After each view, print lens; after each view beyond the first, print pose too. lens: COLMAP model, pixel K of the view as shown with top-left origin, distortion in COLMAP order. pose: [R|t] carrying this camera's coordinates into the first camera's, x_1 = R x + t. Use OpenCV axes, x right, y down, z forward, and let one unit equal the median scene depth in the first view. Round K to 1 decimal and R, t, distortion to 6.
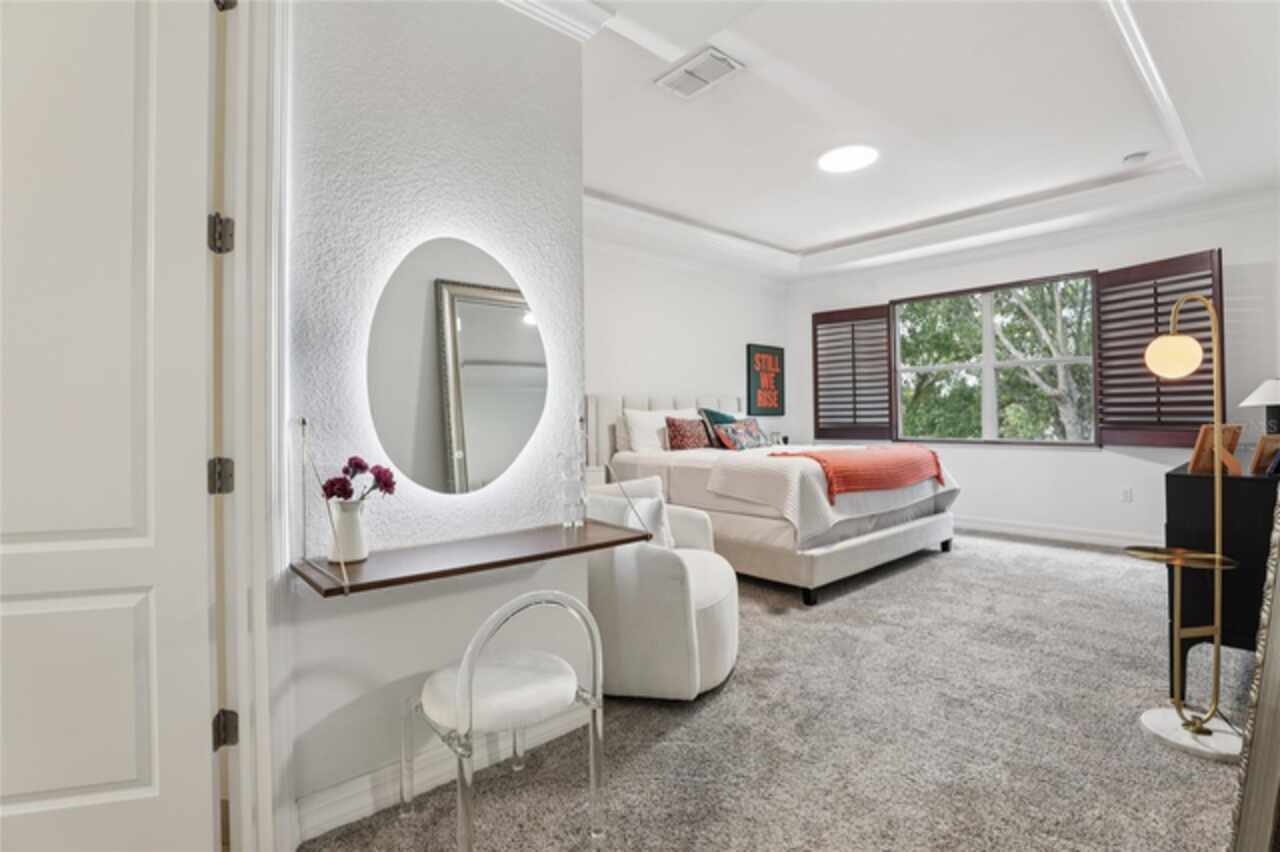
lens RADIAL K [[601.0, 0, 643.9], [0, 601.0, 420.1], [0, 0, 1]] dist [-0.028896, 0.000165]
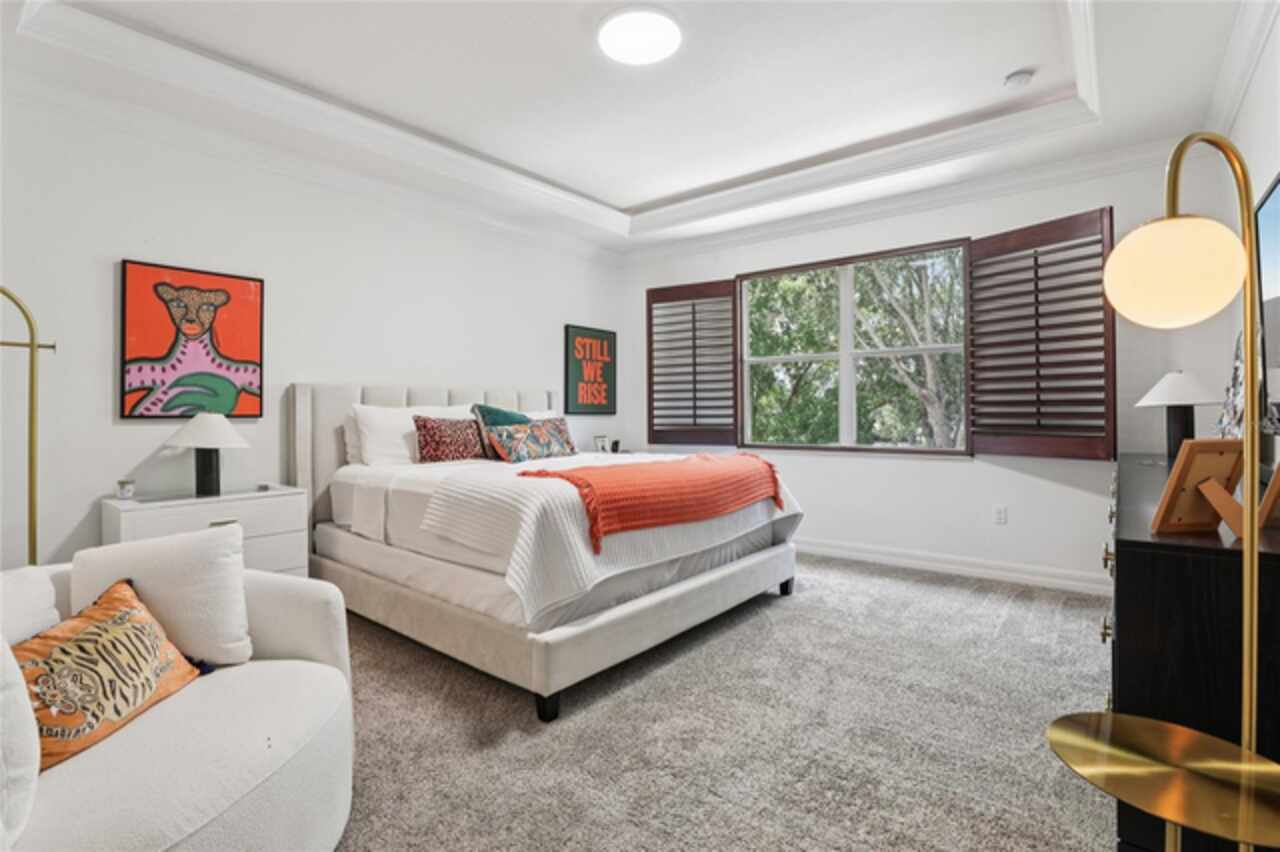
lens RADIAL K [[602.4, 0, 640.0], [0, 602.4, 426.0], [0, 0, 1]] dist [-0.034925, 0.000281]
pose [[0.986884, 0.002935, 0.161406, 0.180650], [-0.004724, 0.999932, 0.010697, -0.001888], [-0.161363, -0.011319, 0.986830, 0.251125]]
